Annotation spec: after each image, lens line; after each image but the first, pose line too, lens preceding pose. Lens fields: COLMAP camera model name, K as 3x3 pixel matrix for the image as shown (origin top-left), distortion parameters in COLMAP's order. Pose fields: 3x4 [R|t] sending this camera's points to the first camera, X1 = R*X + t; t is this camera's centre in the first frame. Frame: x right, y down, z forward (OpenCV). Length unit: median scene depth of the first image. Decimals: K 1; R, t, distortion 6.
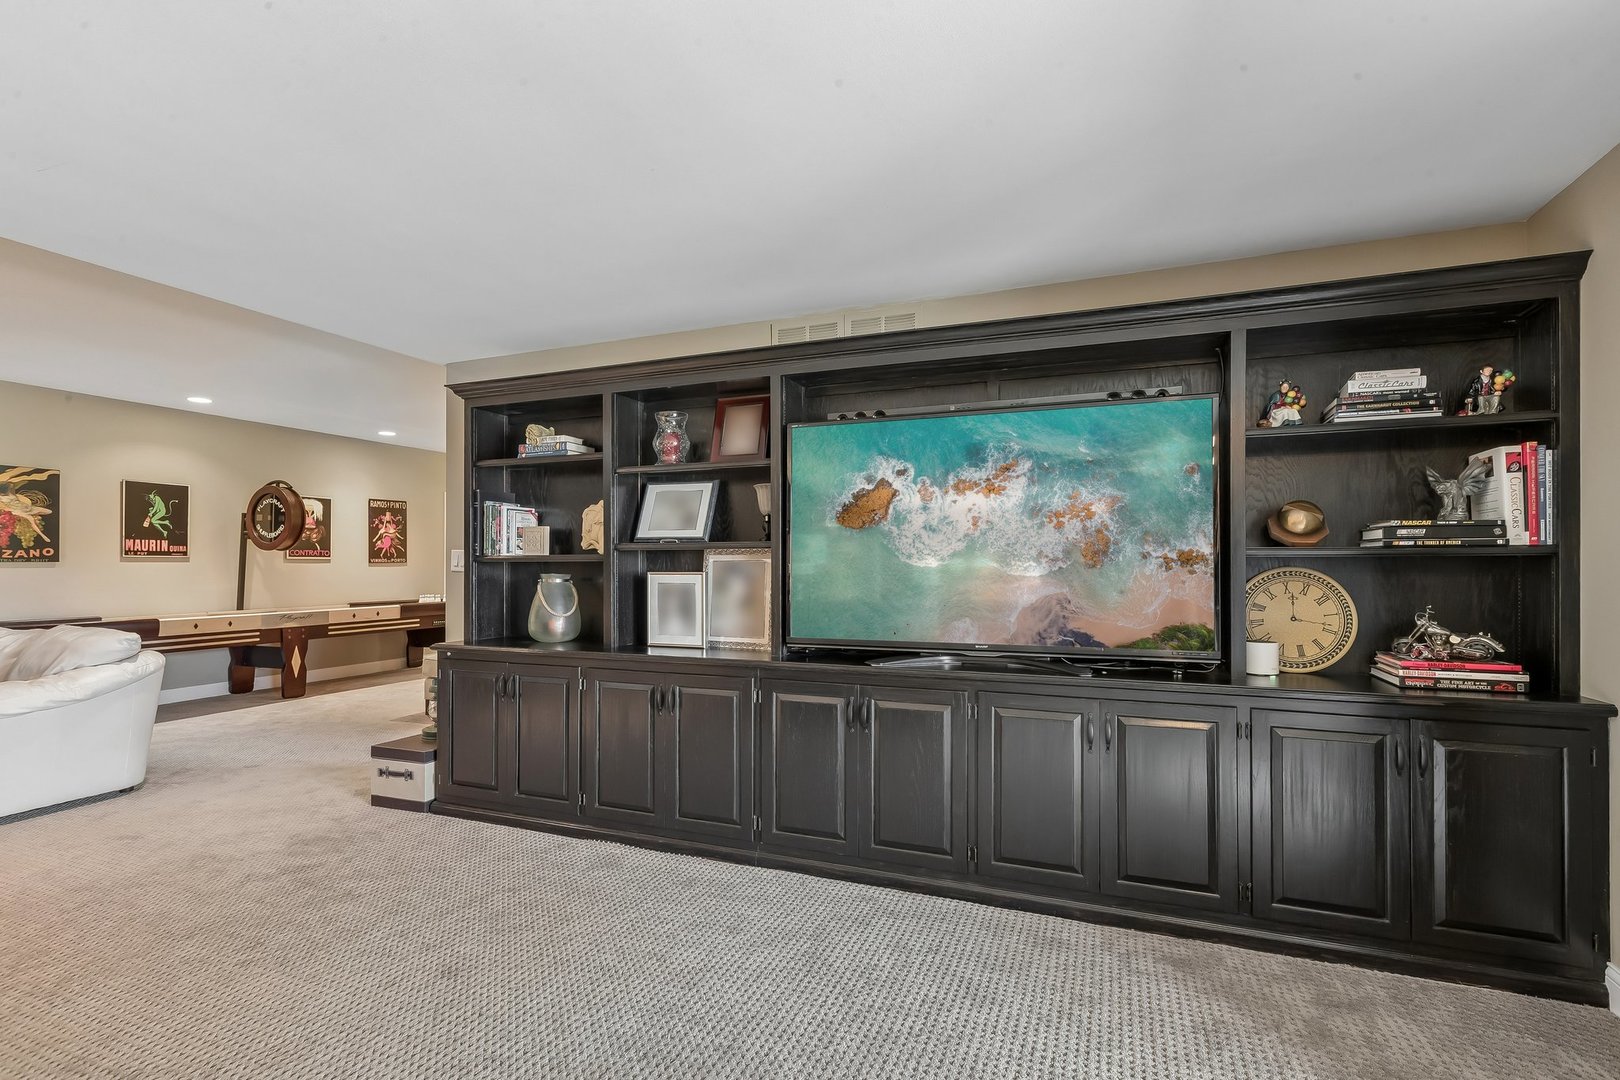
lens RADIAL K [[749.8, 0, 813.1], [0, 749.8, 552.1], [0, 0, 1]] dist [-0.002456, -0.000221]
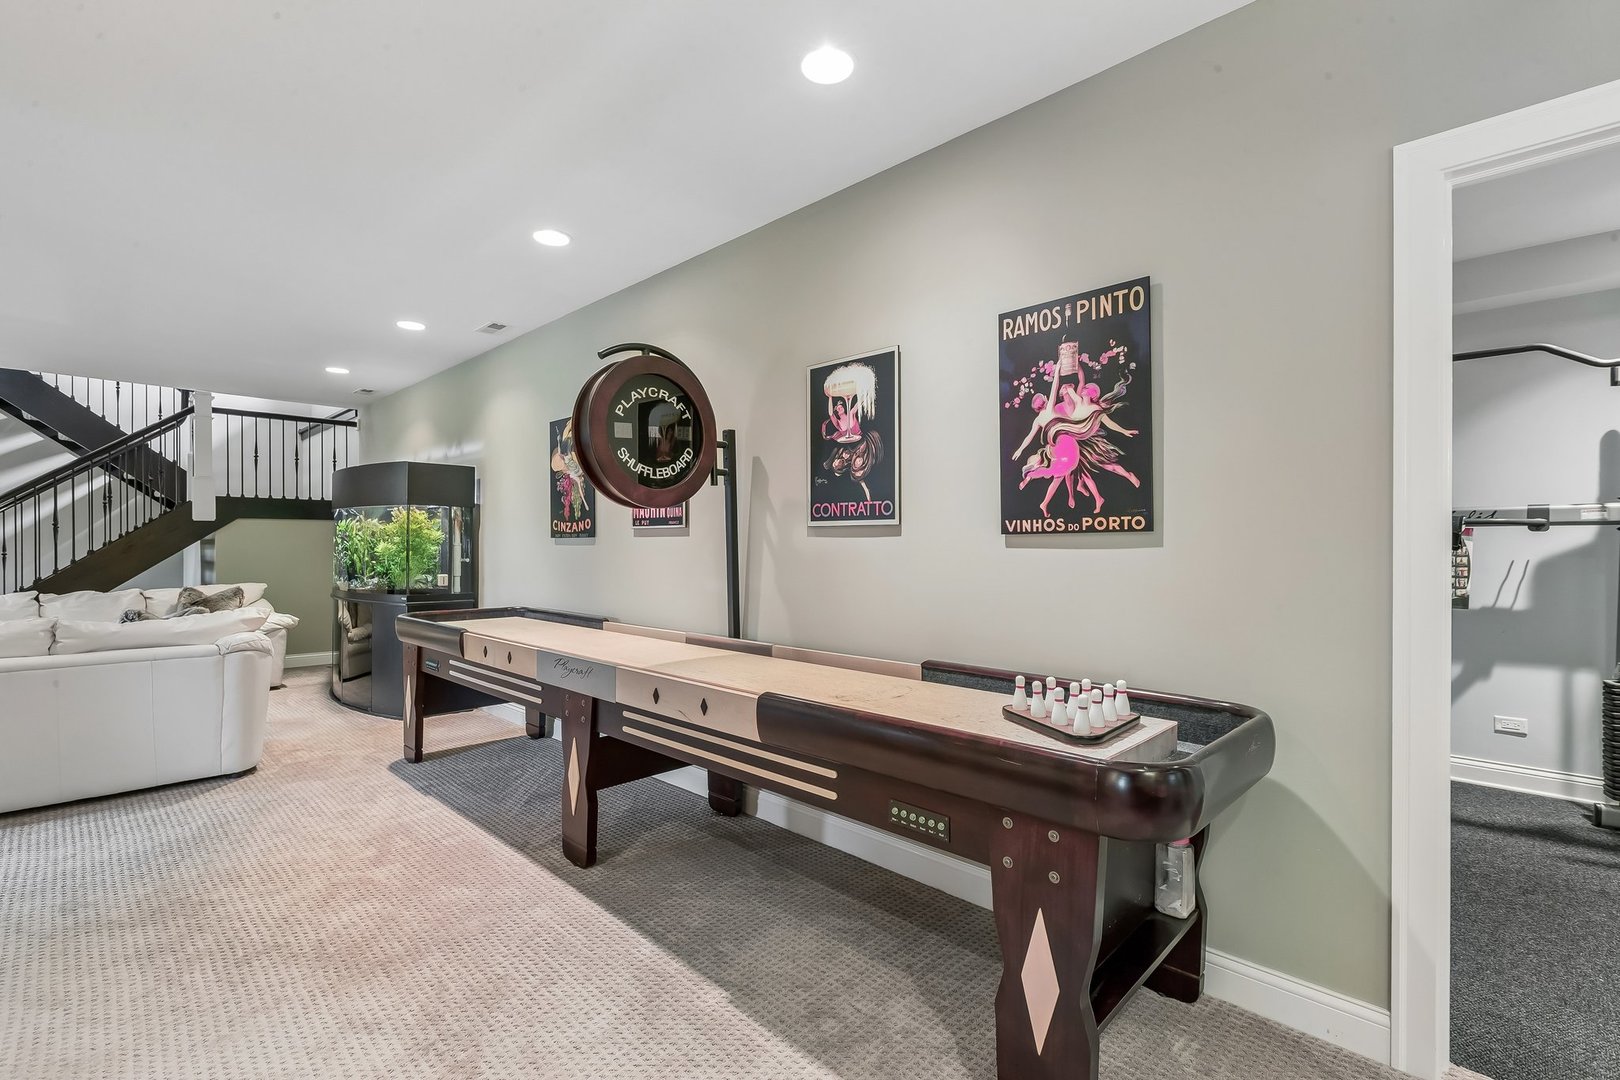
lens RADIAL K [[749.8, 0, 811.5], [0, 749.8, 543.2], [0, 0, 1]] dist [-0.002456, -0.000221]
pose [[-0.377189, 0.003967, -0.926128, -0.298269], [0.017190, 0.999849, -0.002719, 0.017474], [0.925977, -0.016946, -0.377200, 1.052796]]
